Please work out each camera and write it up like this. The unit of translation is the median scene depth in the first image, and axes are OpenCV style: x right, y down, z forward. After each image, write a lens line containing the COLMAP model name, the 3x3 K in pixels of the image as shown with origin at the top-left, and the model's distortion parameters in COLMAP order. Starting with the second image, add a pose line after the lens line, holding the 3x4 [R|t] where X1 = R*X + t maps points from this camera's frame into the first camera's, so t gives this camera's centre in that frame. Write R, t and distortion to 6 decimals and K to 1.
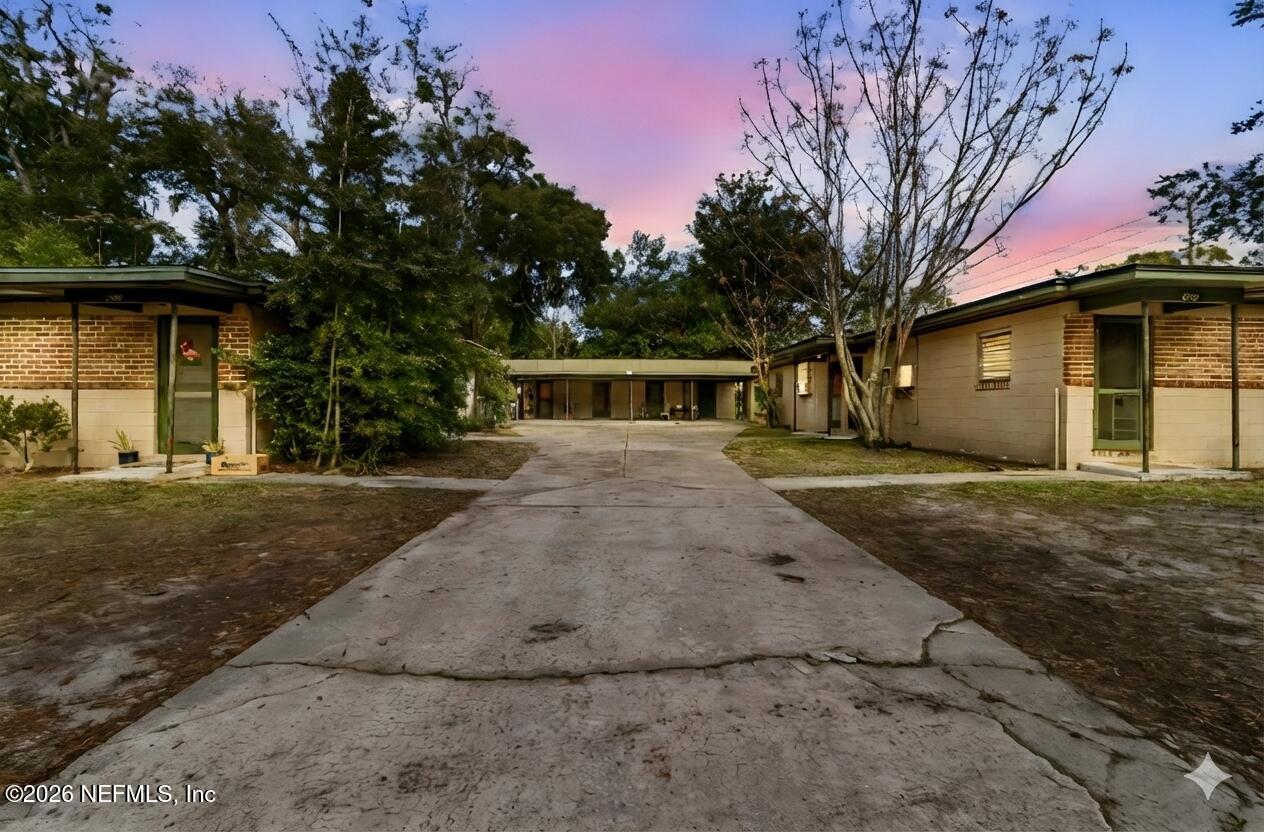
lens RADIAL K [[567.6, 0, 639.9], [0, 567.6, 405.3], [0, 0, 1]] dist [-0.002876, 0.000140]
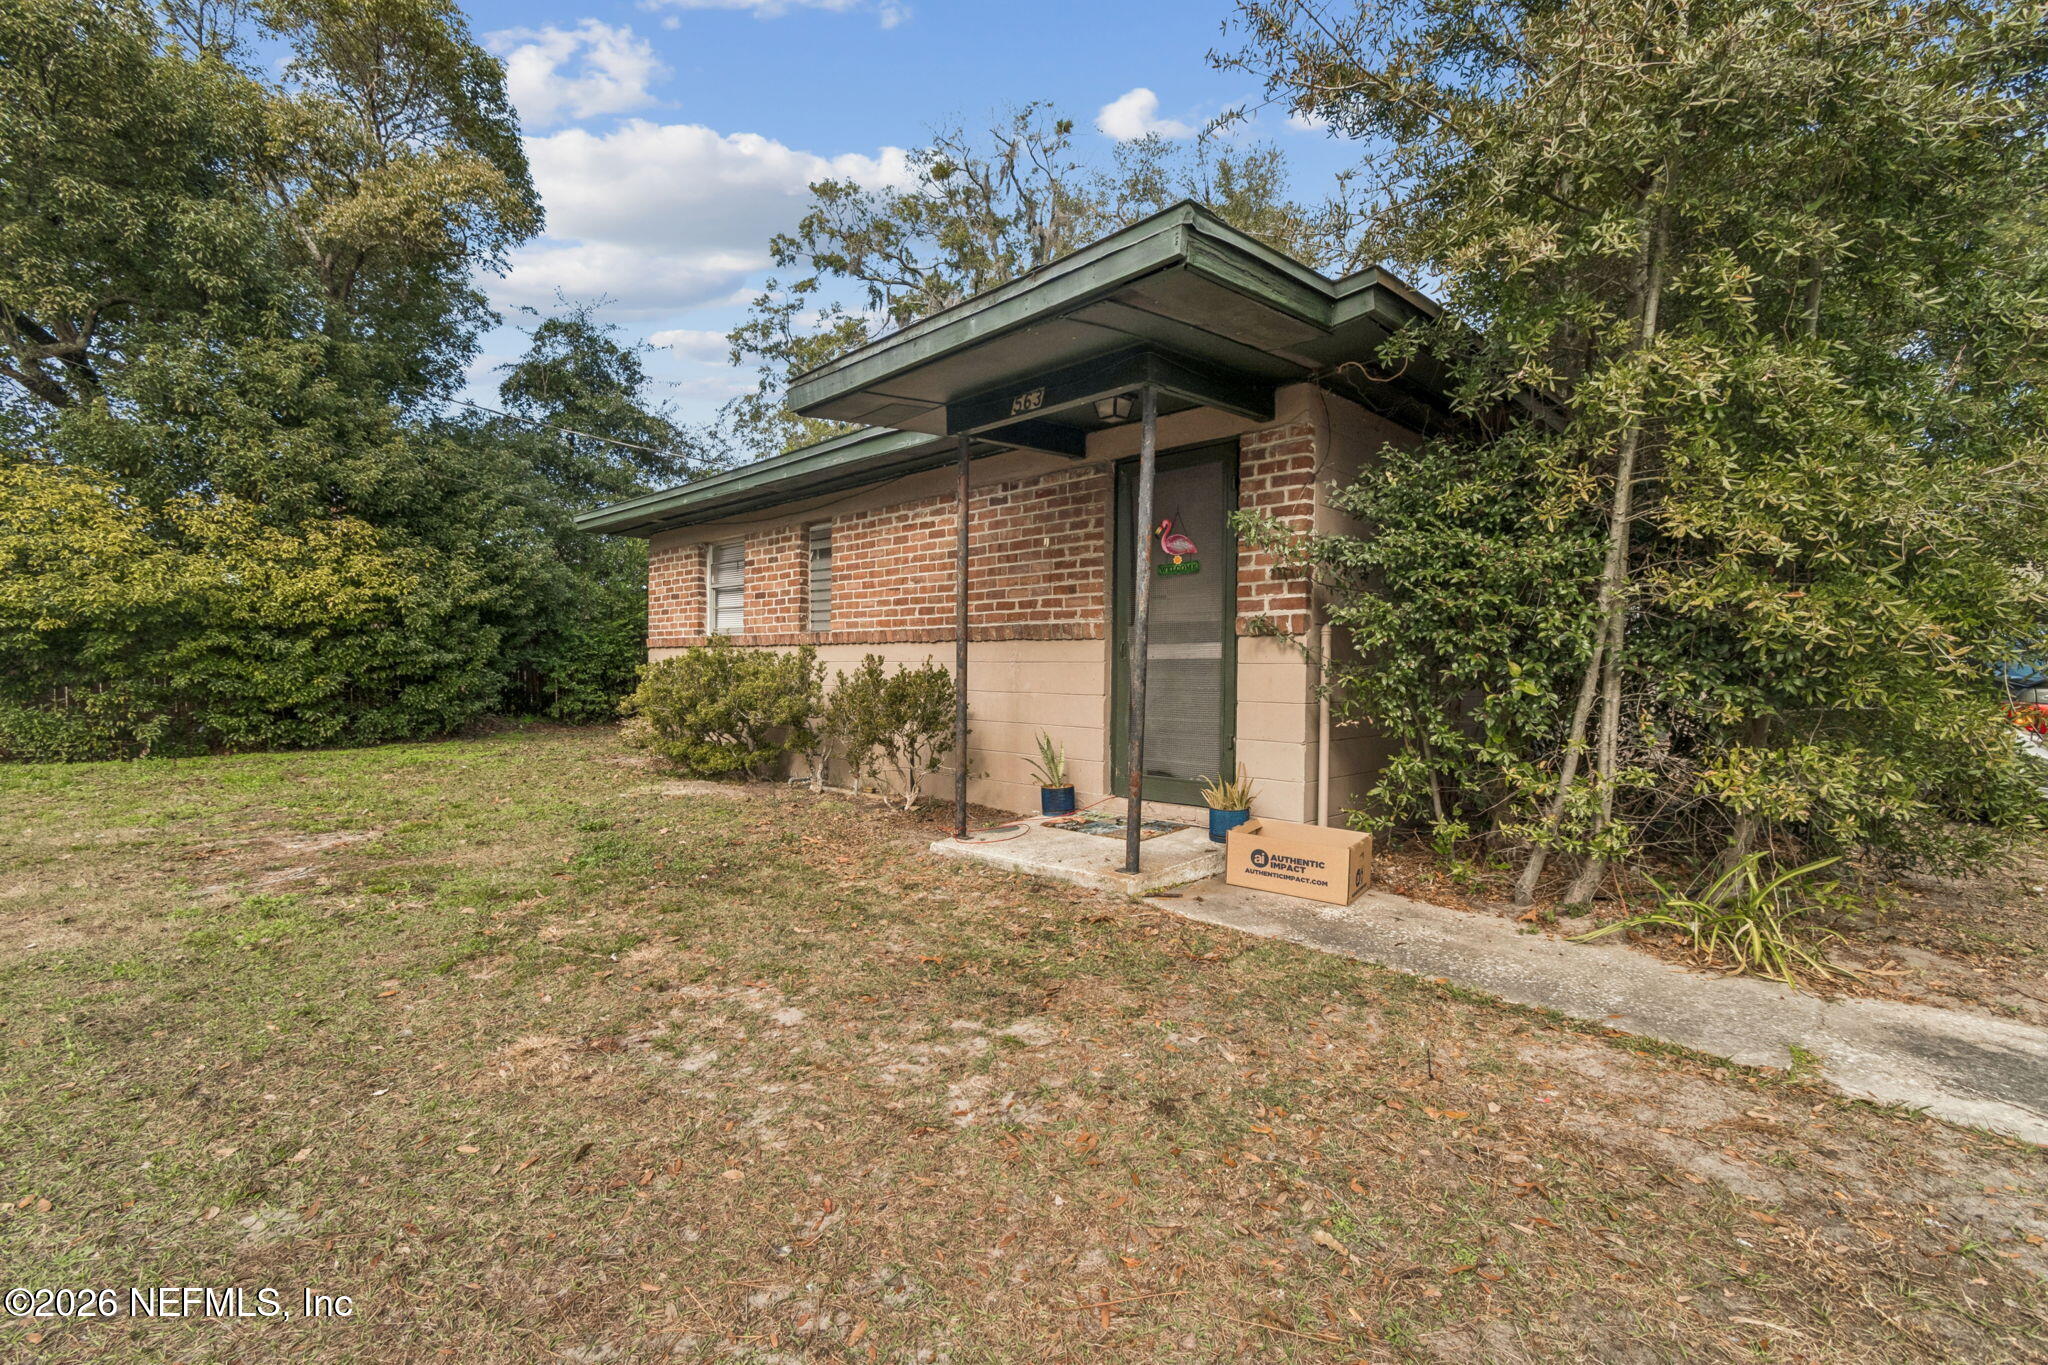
lens RADIAL K [[906.1, 0, 1009.4], [0, 906.1, 695.3], [0, 0, 1]] dist [0.003820, -0.001863]
pose [[0.679096, 0.025135, -0.733619, -0.382419], [-0.004510, 0.999538, 0.030070, -0.006426], [0.734036, -0.017112, 0.678895, 0.455149]]
